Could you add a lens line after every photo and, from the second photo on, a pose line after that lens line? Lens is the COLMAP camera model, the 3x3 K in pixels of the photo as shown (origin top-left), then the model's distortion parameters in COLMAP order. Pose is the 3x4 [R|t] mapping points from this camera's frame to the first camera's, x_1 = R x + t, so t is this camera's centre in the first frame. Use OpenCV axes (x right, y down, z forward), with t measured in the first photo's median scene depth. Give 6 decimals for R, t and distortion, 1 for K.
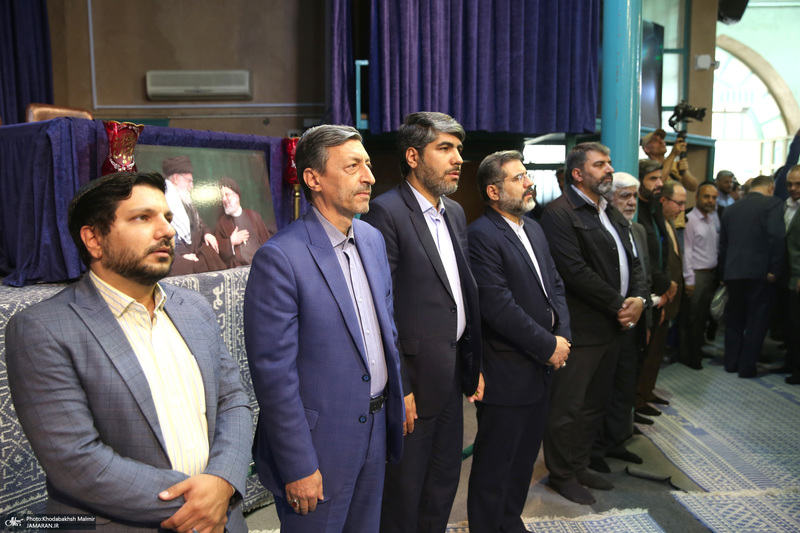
lens RADIAL K [[668.7, 0, 398.3], [0, 668.7, 268.4], [0, 0, 1]] dist [-0.016798, -0.001867]
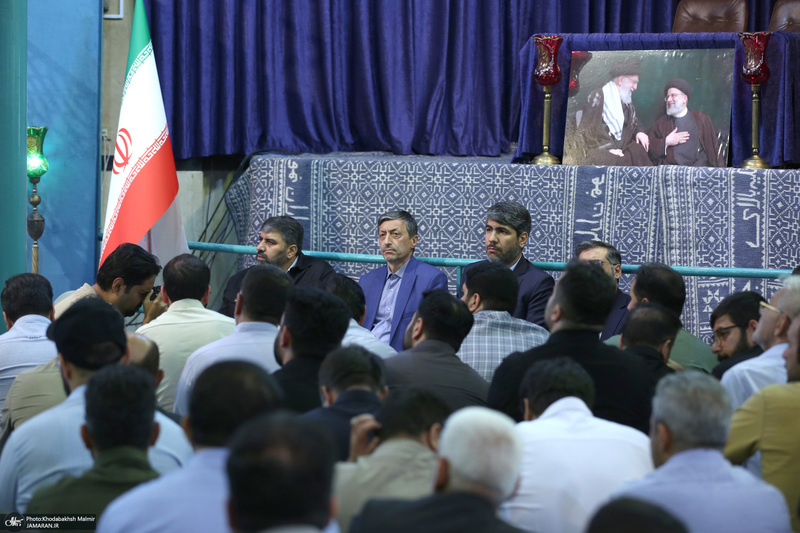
lens RADIAL K [[2278.9, 0, 399.9], [0, 2278.9, 267.9], [0, 0, 1]] dist [-0.078070, 0.000000]
pose [[0.041773, 0.083097, -0.995666, 3.393544], [-0.112056, 0.990638, 0.077976, -0.079733], [0.992824, 0.108313, 0.050693, 0.478829]]
